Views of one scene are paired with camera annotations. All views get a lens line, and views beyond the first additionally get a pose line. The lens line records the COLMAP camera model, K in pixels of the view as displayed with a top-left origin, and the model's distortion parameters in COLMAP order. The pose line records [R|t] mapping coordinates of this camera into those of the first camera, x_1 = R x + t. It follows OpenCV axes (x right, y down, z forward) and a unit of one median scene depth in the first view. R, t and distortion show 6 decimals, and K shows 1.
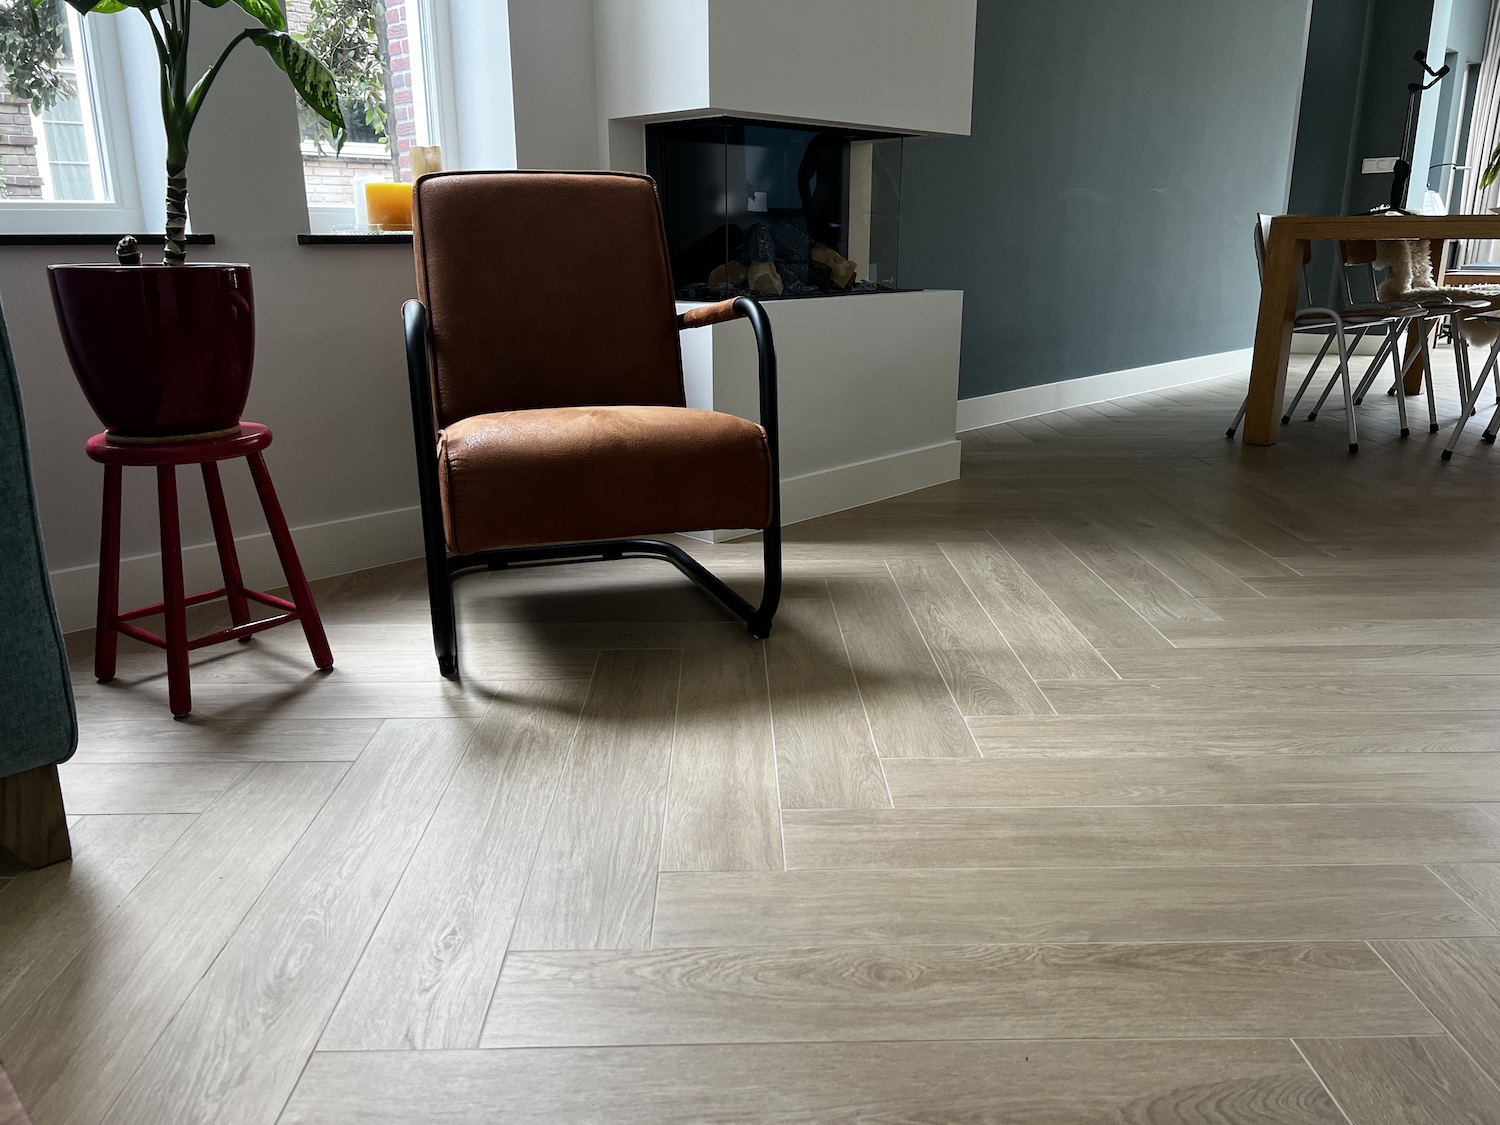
lens RADIAL K [[1134.4, 0, 744.9], [0, 1134.4, 563.1], [0, 0, 1]] dist [-0.002983, -0.012084]
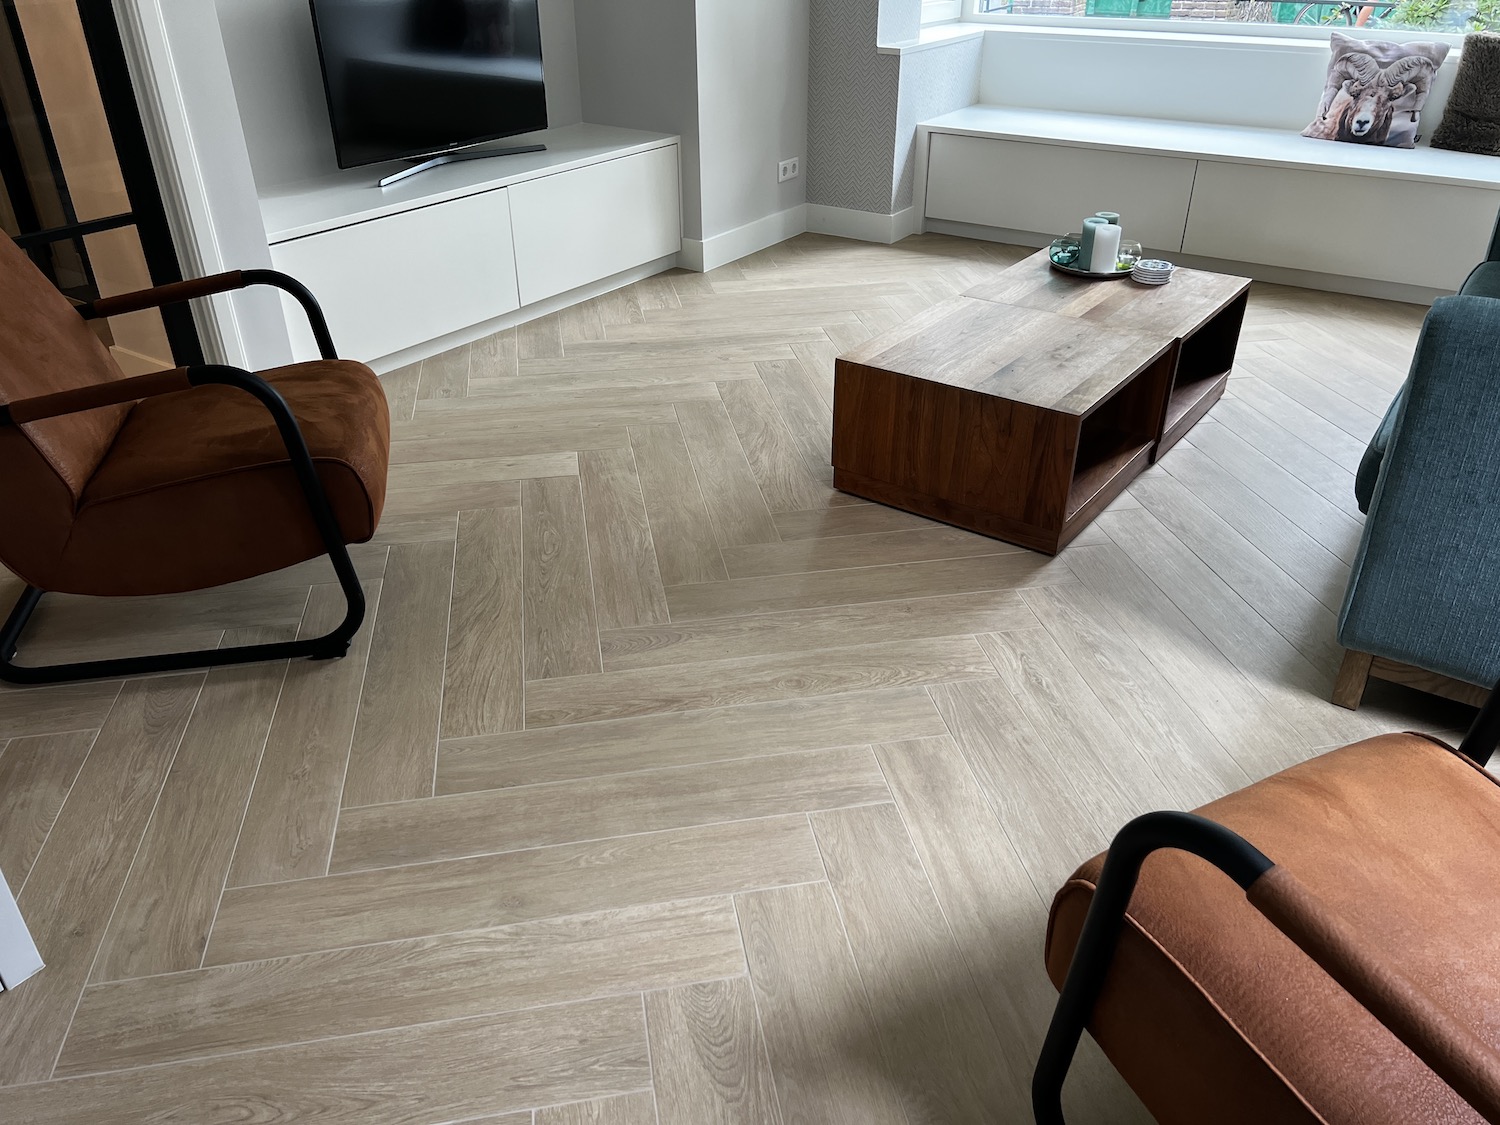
lens RADIAL K [[1134.4, 0, 751.0], [0, 1134.4, 563.7], [0, 0, 1]] dist [-0.002983, -0.012084]
pose [[-0.986101, 0.103435, -0.130024, 0.337509], [-0.020047, 0.702791, 0.711113, -0.897276], [0.164933, 0.703836, -0.690950, 1.719635]]
